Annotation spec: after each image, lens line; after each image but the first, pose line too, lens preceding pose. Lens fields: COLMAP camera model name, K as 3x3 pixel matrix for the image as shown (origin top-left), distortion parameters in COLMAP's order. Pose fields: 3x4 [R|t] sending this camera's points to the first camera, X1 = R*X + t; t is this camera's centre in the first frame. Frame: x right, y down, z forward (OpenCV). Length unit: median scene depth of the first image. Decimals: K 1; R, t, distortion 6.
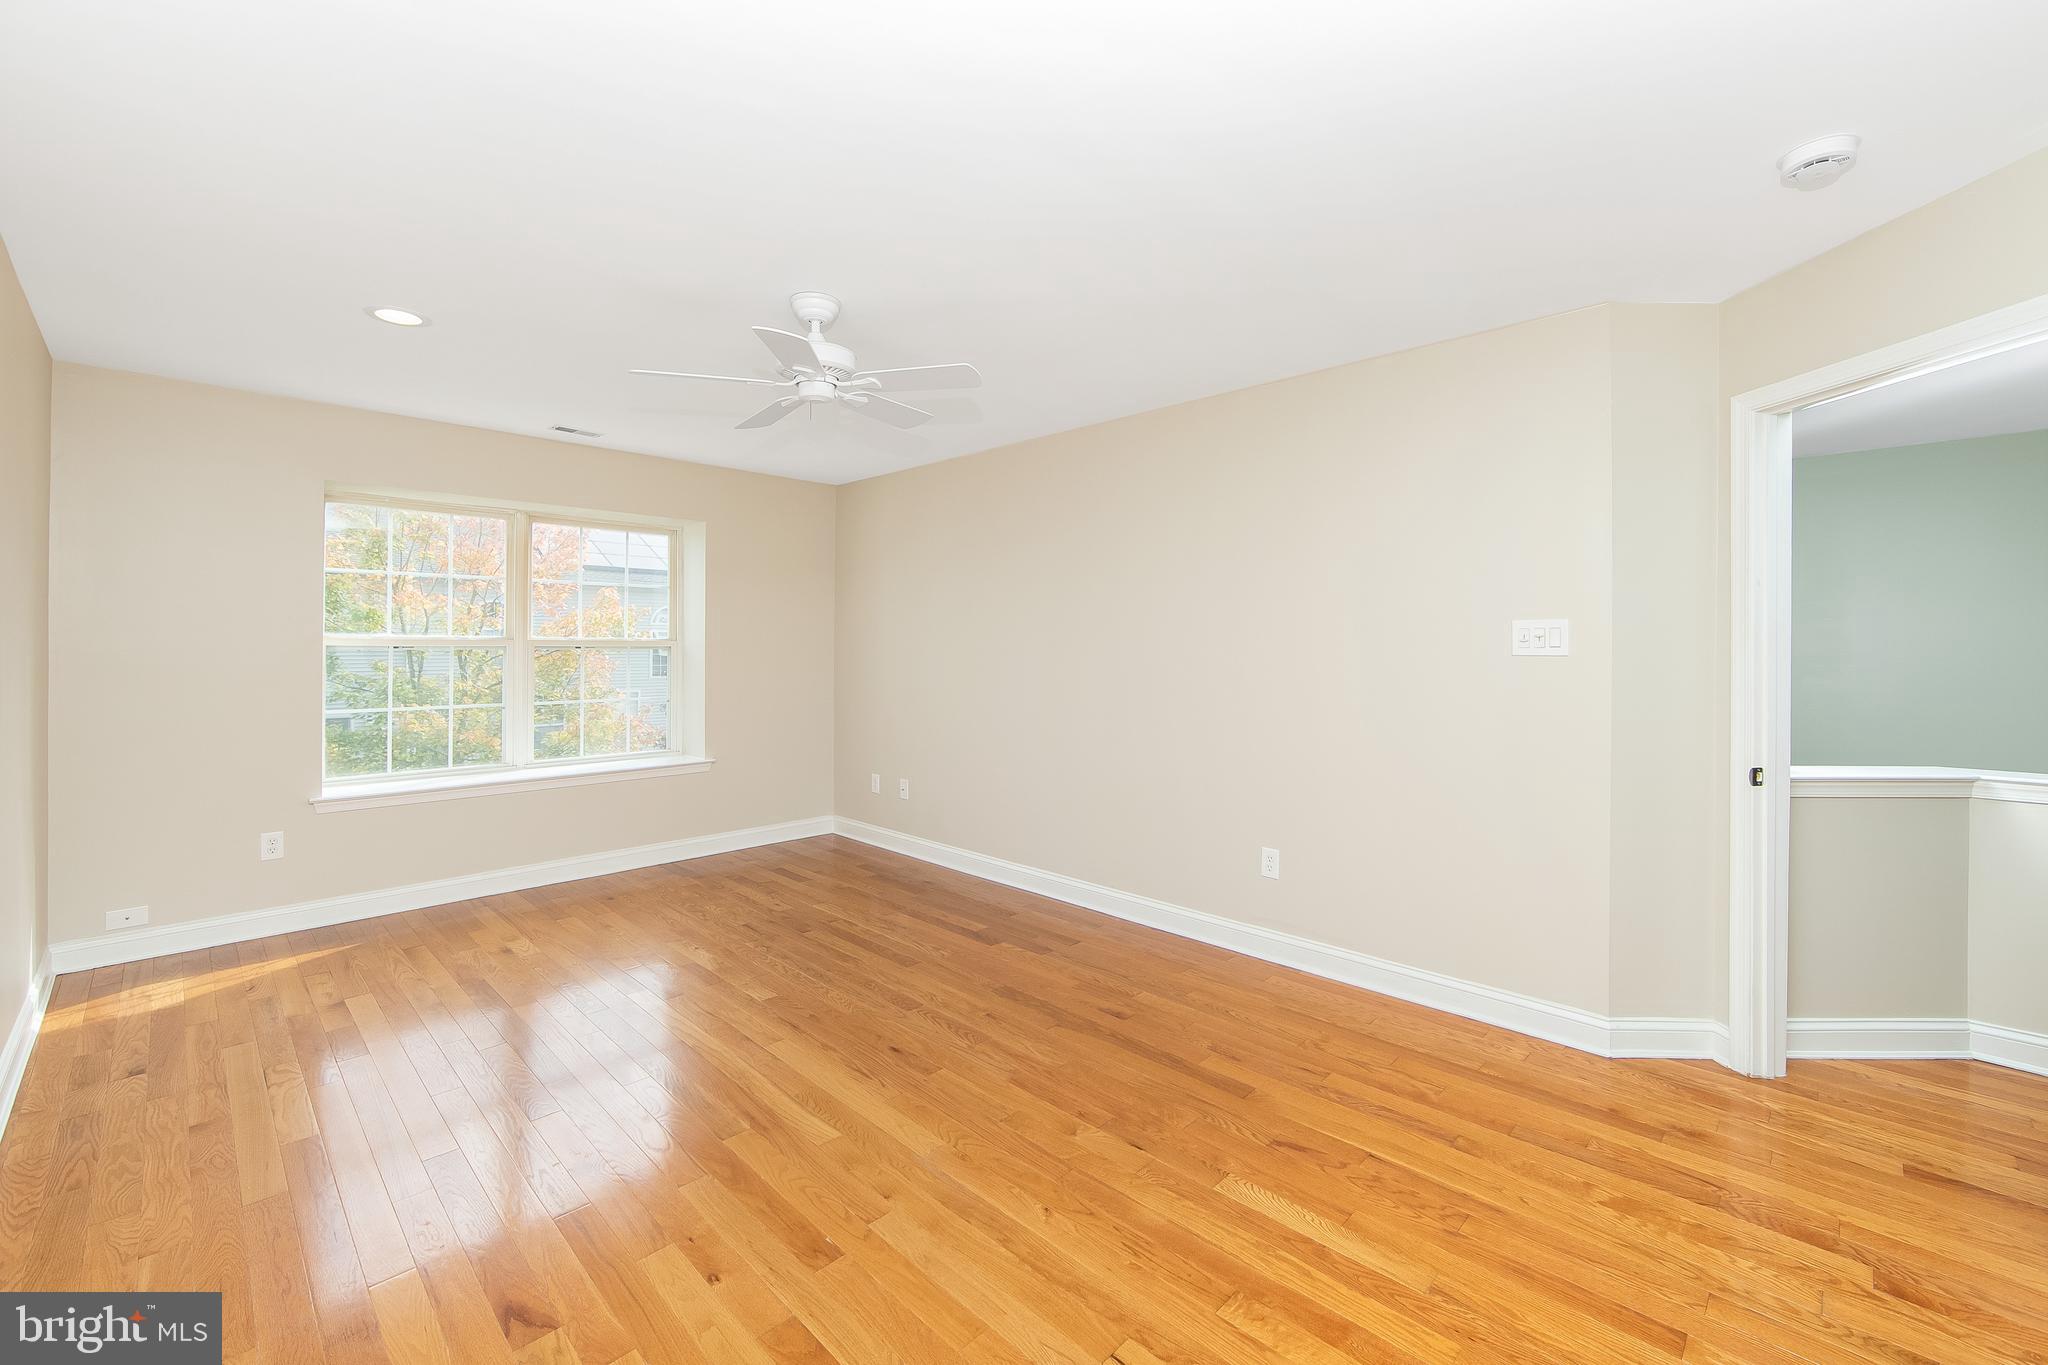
lens RADIAL K [[826.4, 0, 1025.2], [0, 826.4, 630.0], [0, 0, 1]] dist [-0.024653, -0.000386]
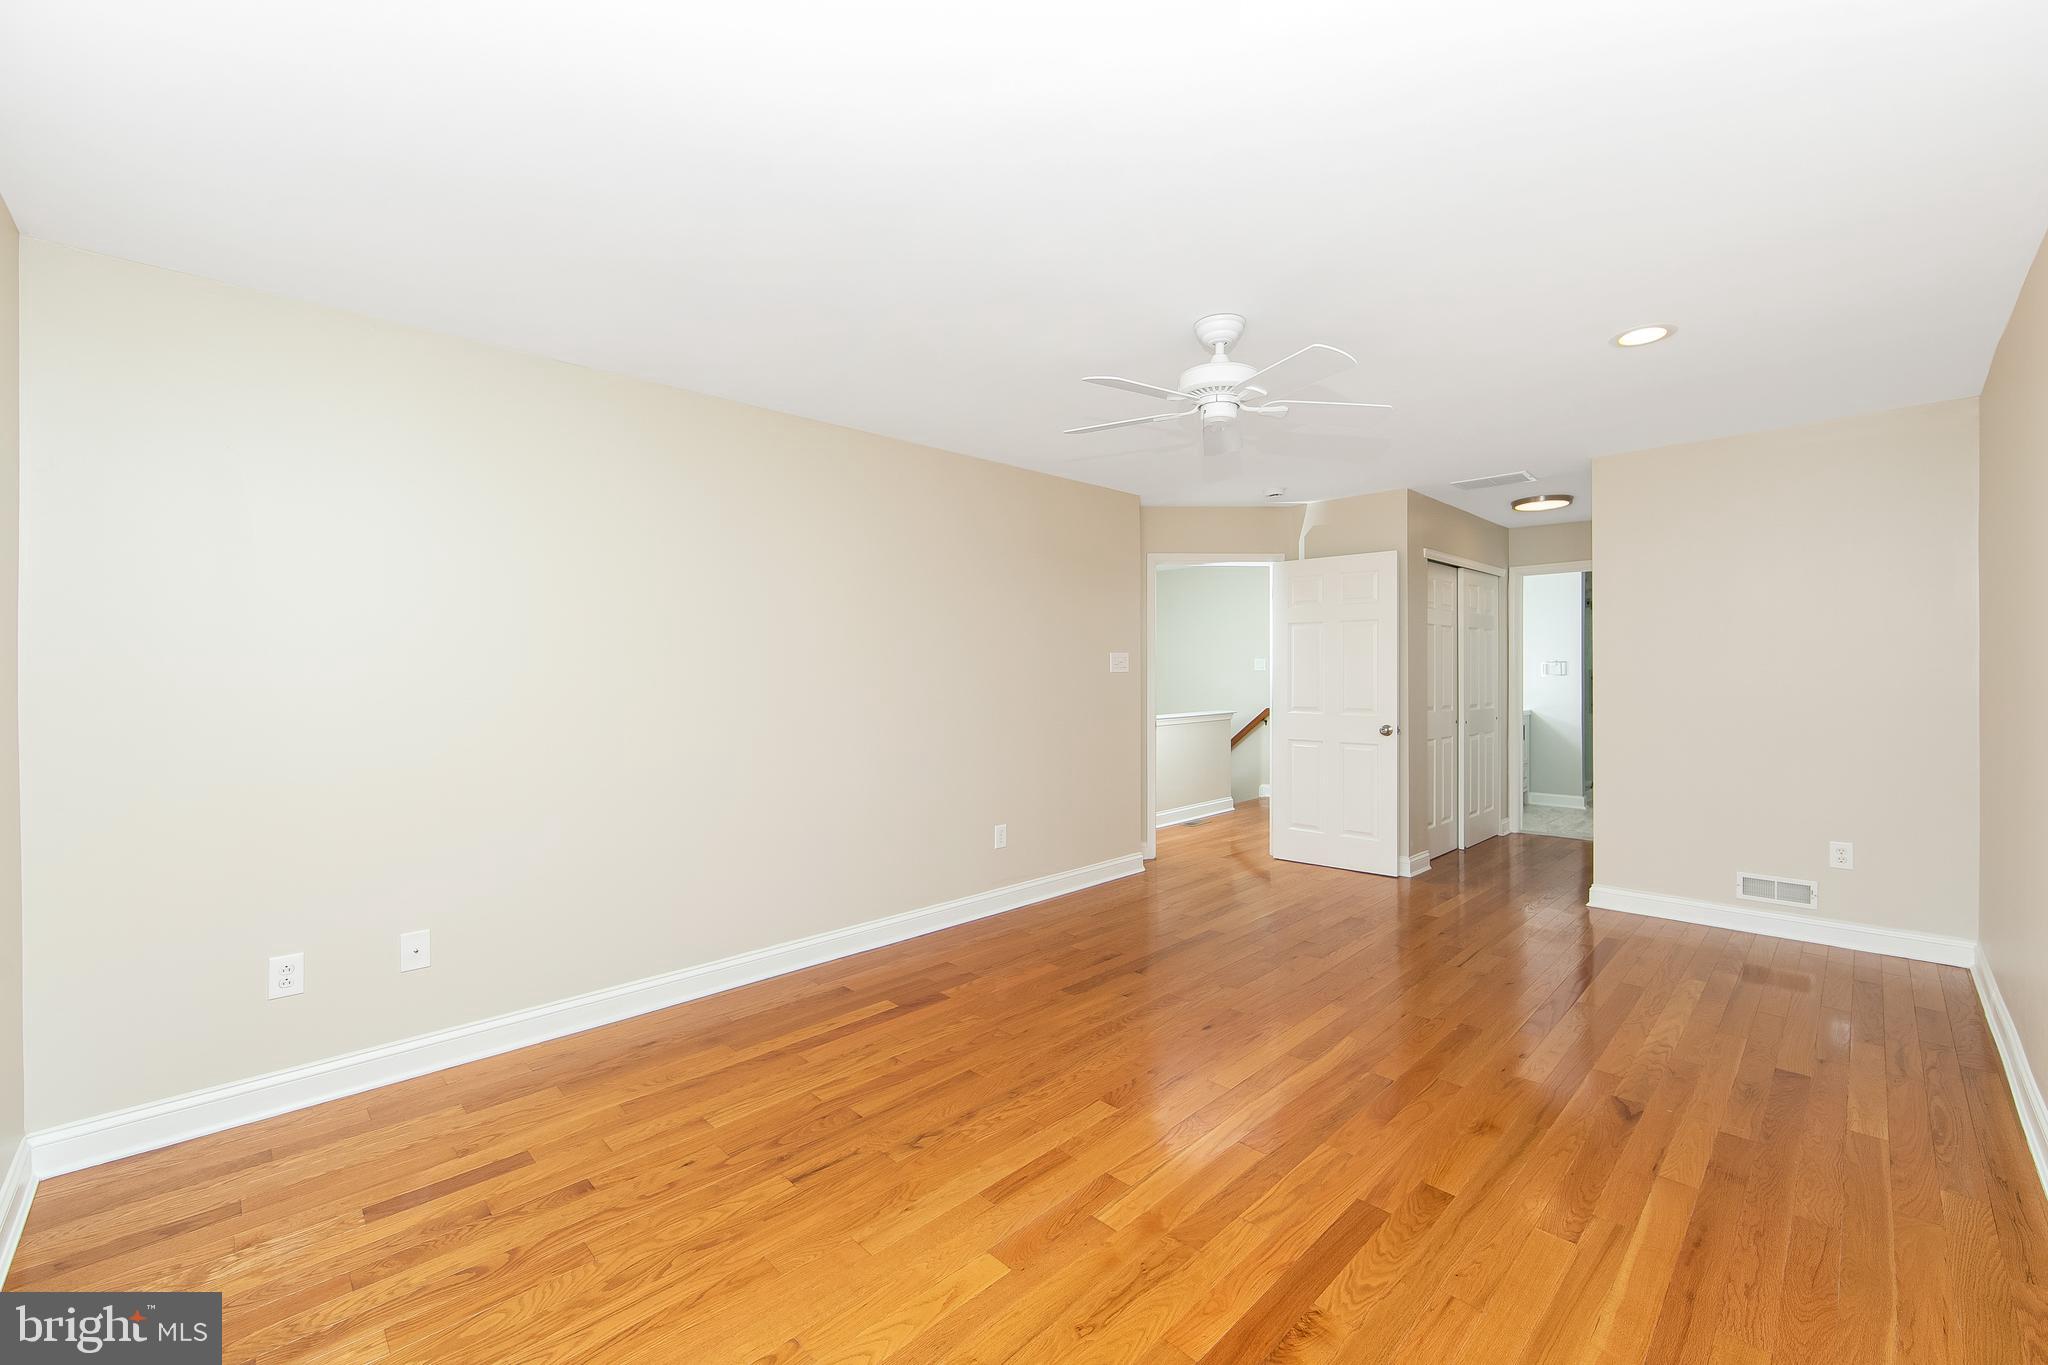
lens RADIAL K [[826.4, 0, 999.3], [0, 826.4, 674.8], [0, 0, 1]] dist [-0.010142, 0.000436]
pose [[0.045235, -0.013641, 0.998883, -1.007919], [-0.015683, 0.999774, 0.014363, 0.011635], [-0.998853, -0.016315, 0.045011, 0.965559]]
